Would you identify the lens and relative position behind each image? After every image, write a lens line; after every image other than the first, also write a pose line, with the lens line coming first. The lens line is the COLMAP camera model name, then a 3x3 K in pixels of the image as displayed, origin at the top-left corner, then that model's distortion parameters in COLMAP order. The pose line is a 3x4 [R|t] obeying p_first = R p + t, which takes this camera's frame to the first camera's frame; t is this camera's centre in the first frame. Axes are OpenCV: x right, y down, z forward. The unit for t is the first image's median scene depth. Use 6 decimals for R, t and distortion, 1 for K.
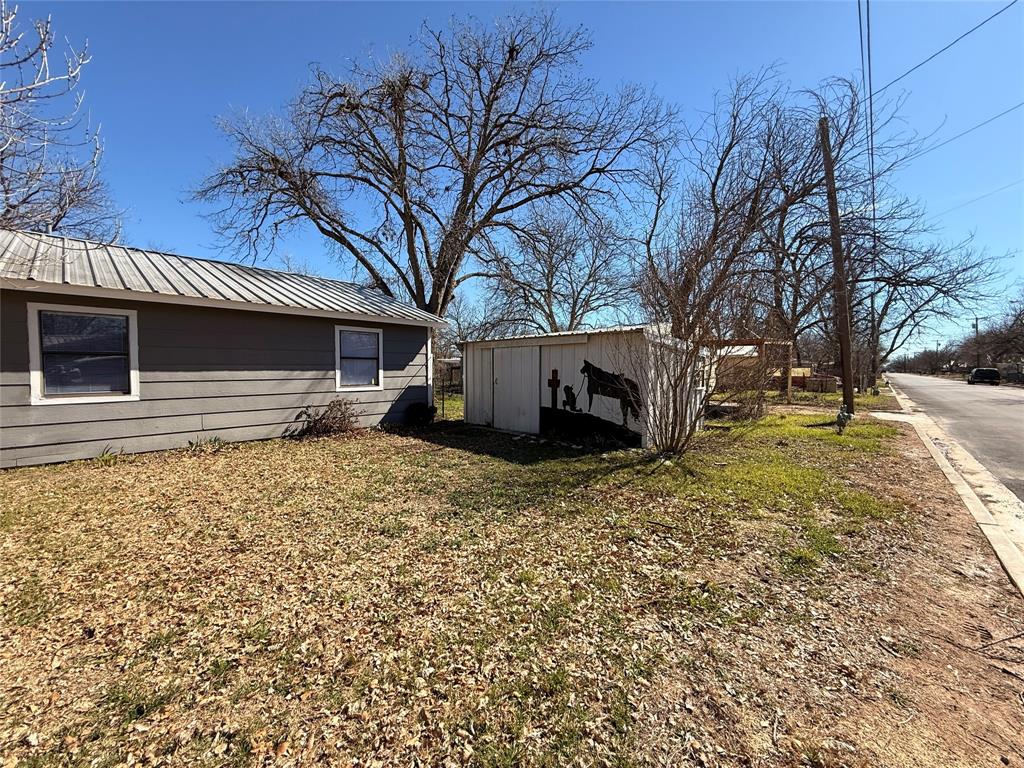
lens RADIAL K [[408.1, 0, 509.7], [0, 408.1, 381.2], [0, 0, 1]] dist [0.000098, 0.000507]
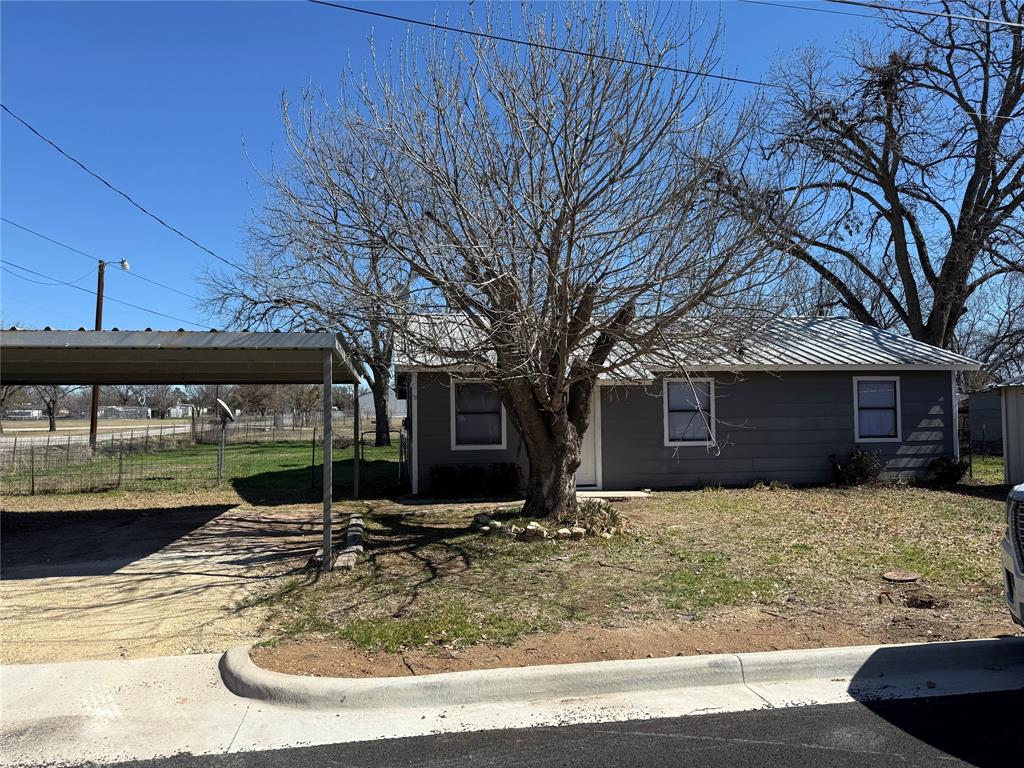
lens RADIAL K [[737.2, 0, 512.0], [0, 737.2, 384.0], [0, 0, 1]] dist [-0.004739, -0.003876]
pose [[0.794656, -0.029332, -0.606351, 0.000980], [-0.012219, 0.997857, -0.064285, 0.011268], [0.606937, 0.058494, 0.792595, -1.258052]]
